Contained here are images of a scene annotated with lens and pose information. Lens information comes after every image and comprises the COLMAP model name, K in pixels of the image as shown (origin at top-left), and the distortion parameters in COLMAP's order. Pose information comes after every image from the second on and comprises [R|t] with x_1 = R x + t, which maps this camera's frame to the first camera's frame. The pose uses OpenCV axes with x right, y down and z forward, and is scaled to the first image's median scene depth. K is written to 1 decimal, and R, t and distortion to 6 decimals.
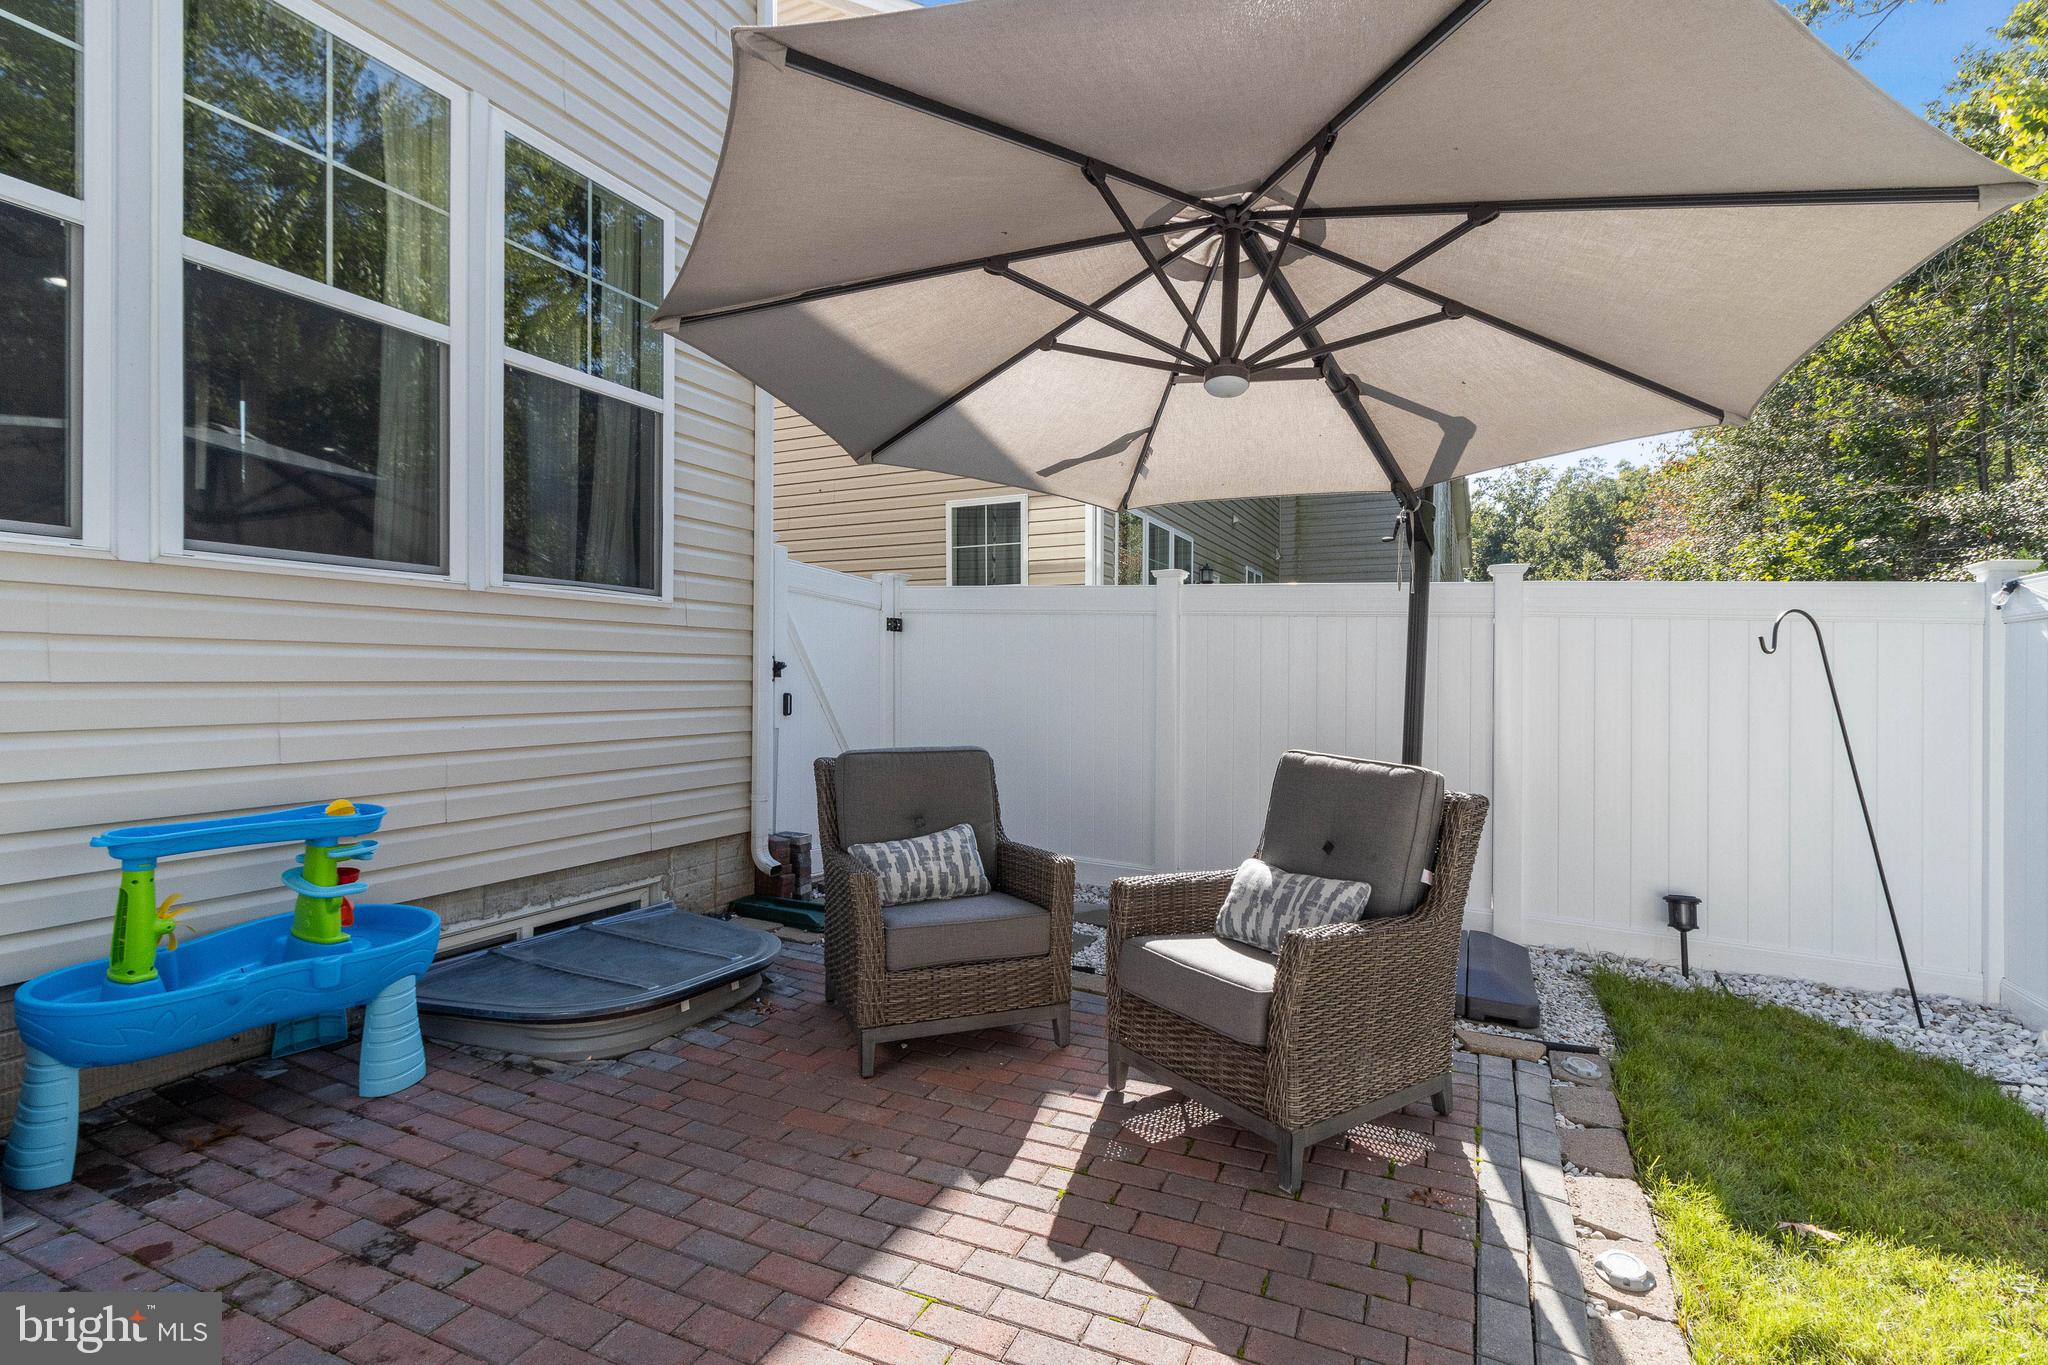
lens RADIAL K [[962.7, 0, 1024.2], [0, 962.7, 687.3], [0, 0, 1]] dist [-0.002337, -0.000359]
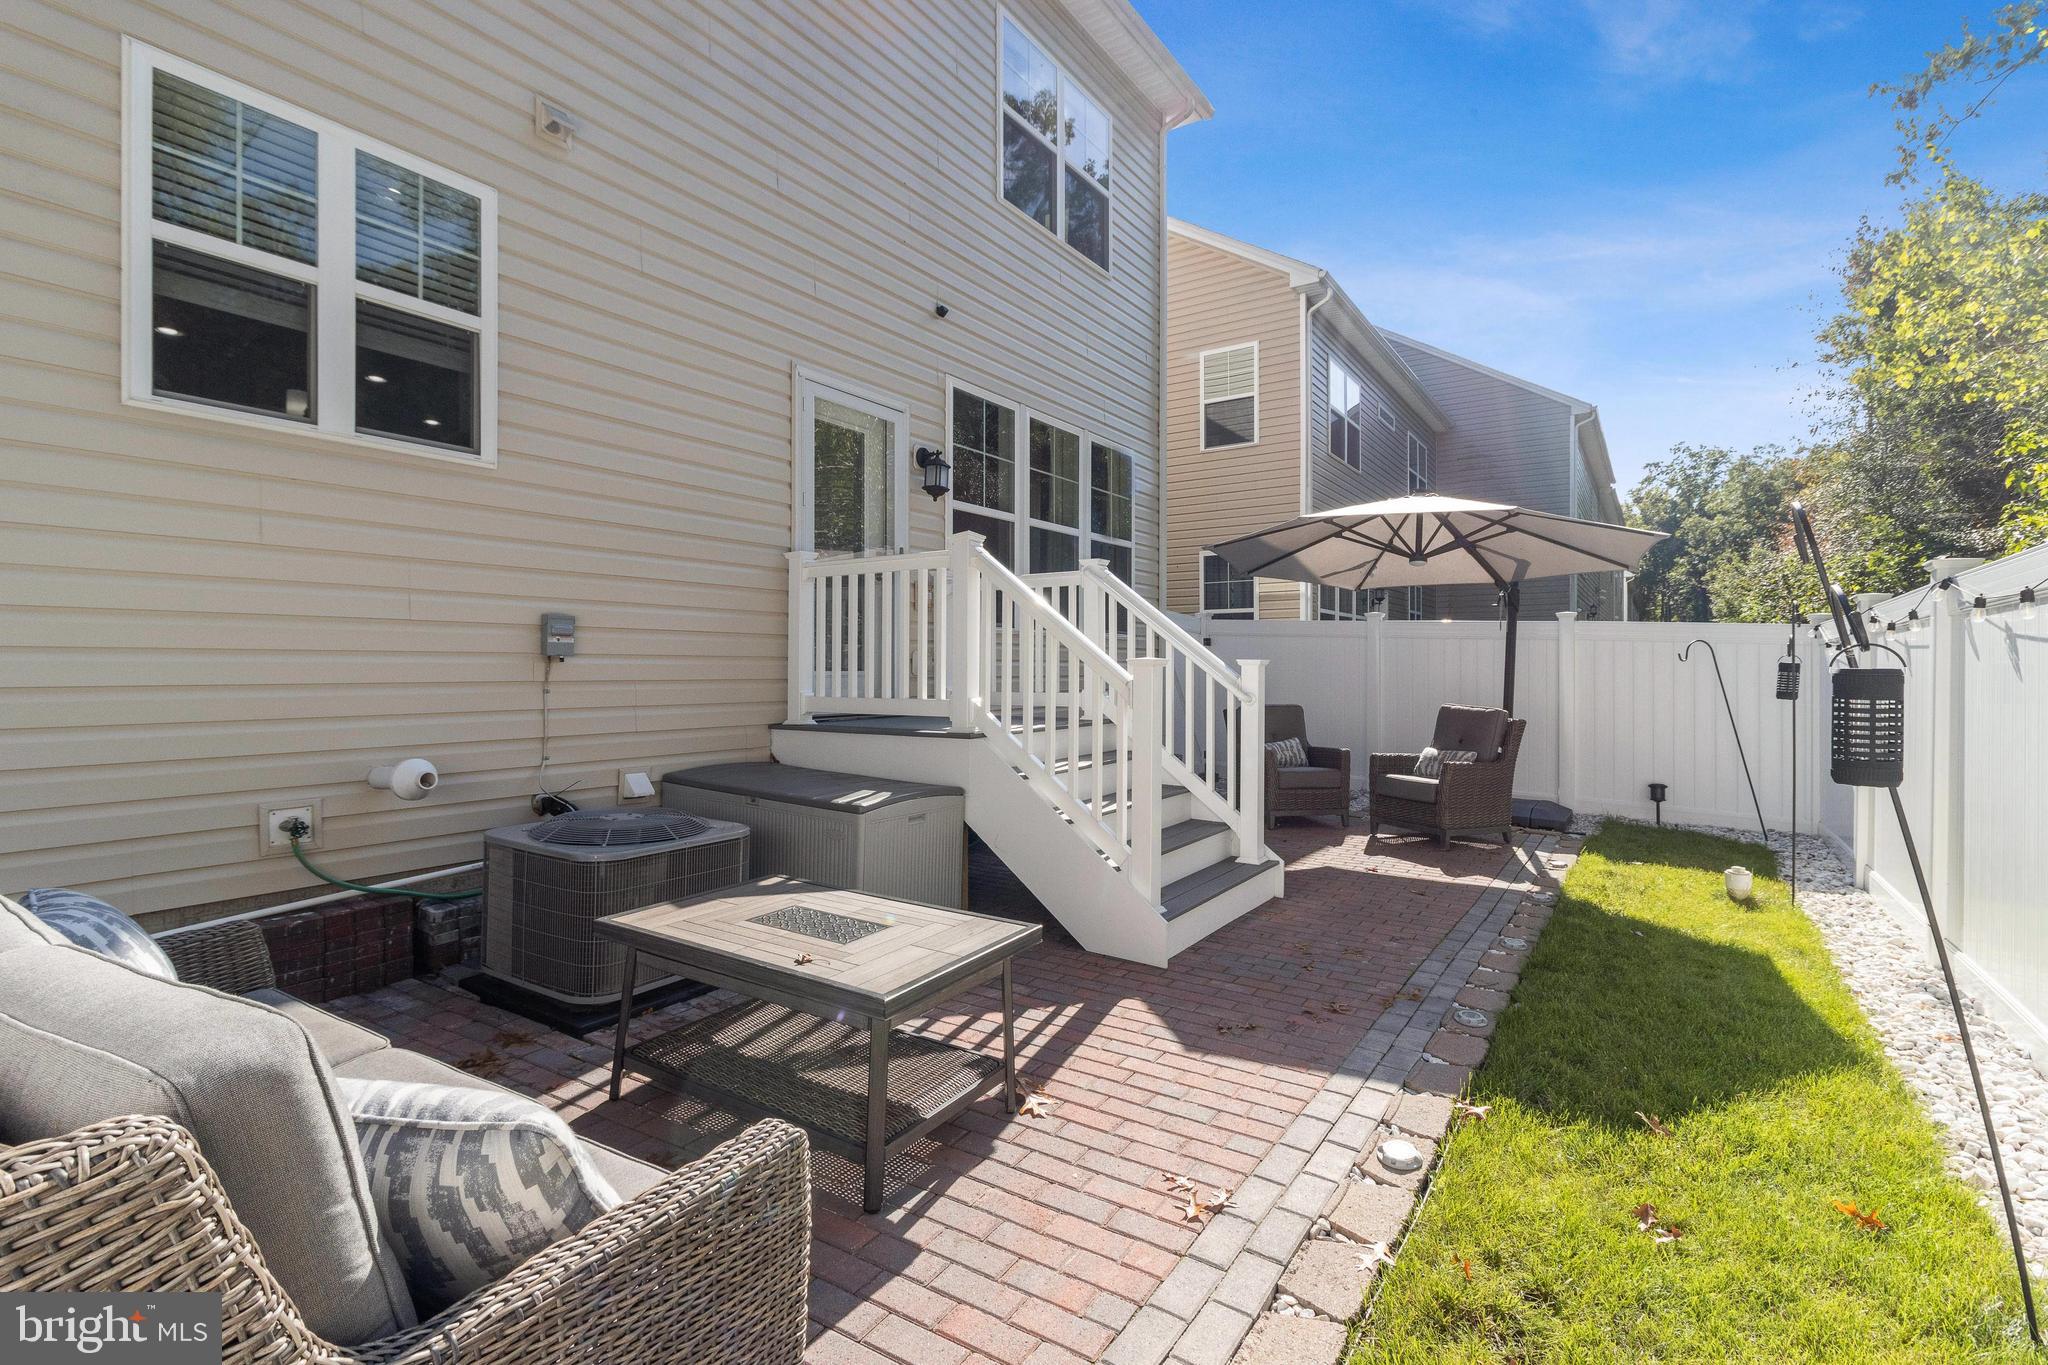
lens RADIAL K [[962.7, 0, 1022.6], [0, 962.7, 666.1], [0, 0, 1]] dist [-0.002337, -0.000359]
pose [[0.989431, -0.002295, -0.144987, -0.304097], [0.000453, 0.999919, -0.012738, 0.002082], [0.145004, 0.012537, 0.989352, -1.113443]]
